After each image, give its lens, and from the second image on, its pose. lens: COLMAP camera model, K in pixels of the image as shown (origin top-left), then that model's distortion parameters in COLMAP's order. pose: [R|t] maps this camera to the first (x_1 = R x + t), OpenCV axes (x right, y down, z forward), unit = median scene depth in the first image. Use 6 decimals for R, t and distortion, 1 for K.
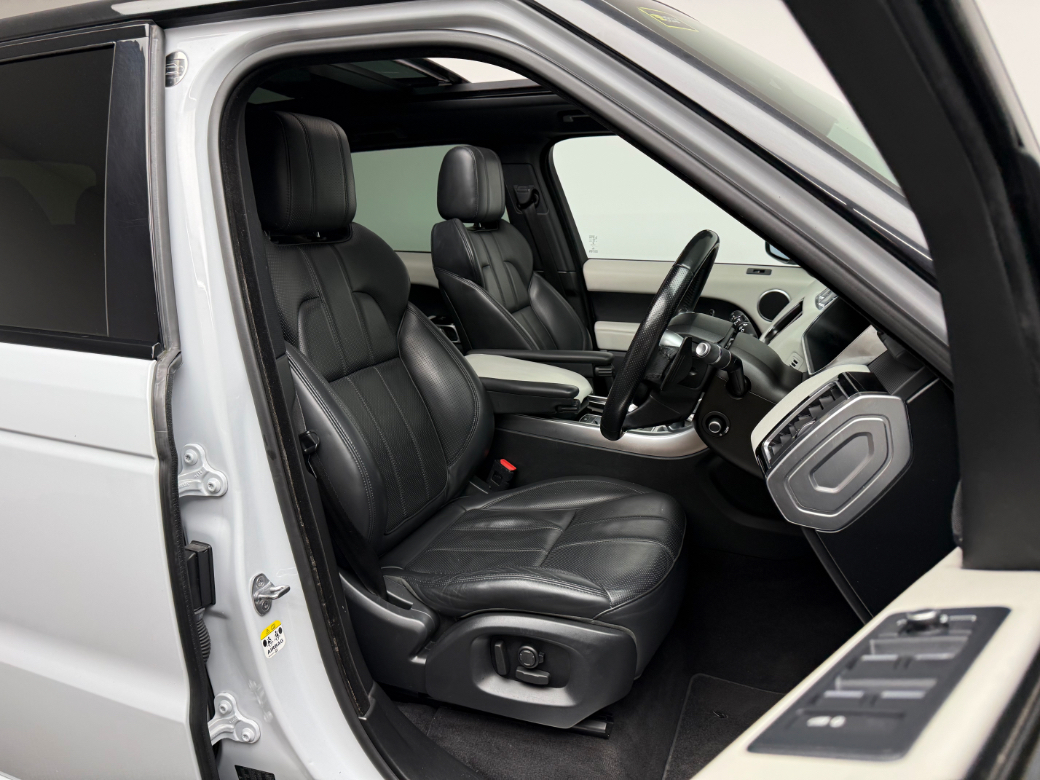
lens RADIAL K [[738.9, 0, 513.0], [0, 738.9, 371.6], [0, 0, 1]] dist [0.078684, -0.119661]
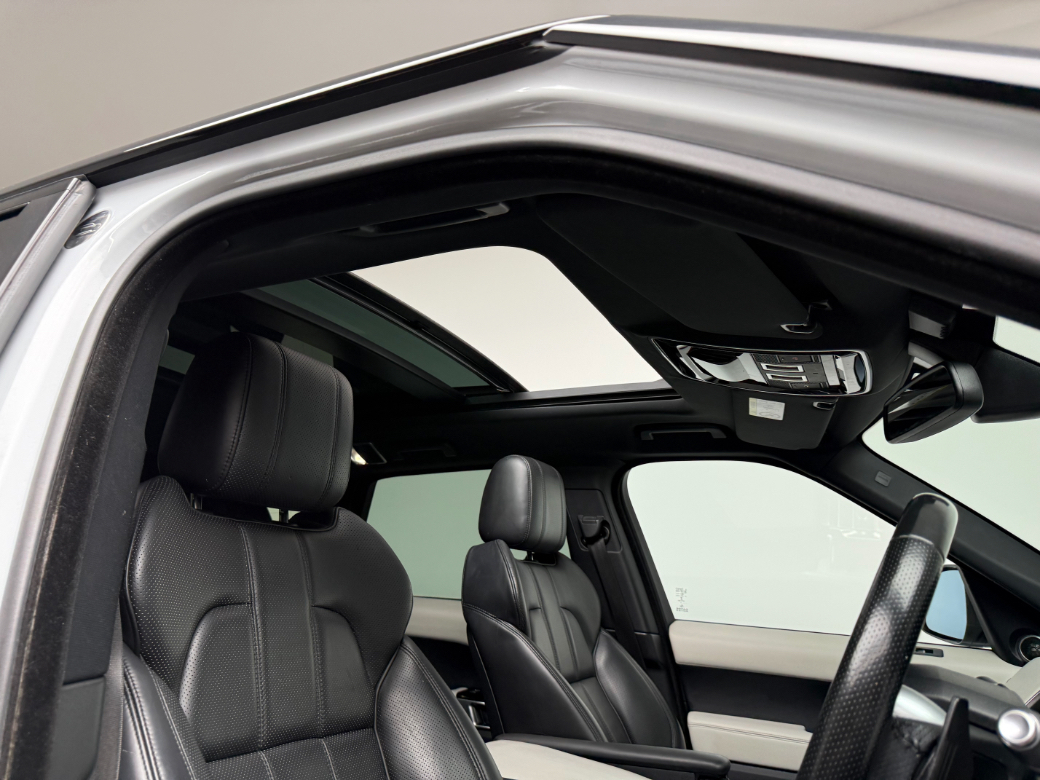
lens RADIAL K [[738.9, 0, 513.0], [0, 738.9, 371.6], [0, 0, 1]] dist [0.078684, -0.119661]
pose [[0.994167, 0.035573, -0.101821, 0.007237], [-0.080746, 0.871348, -0.483976, 0.008618], [0.071505, 0.489375, 0.869137, 0.234100]]
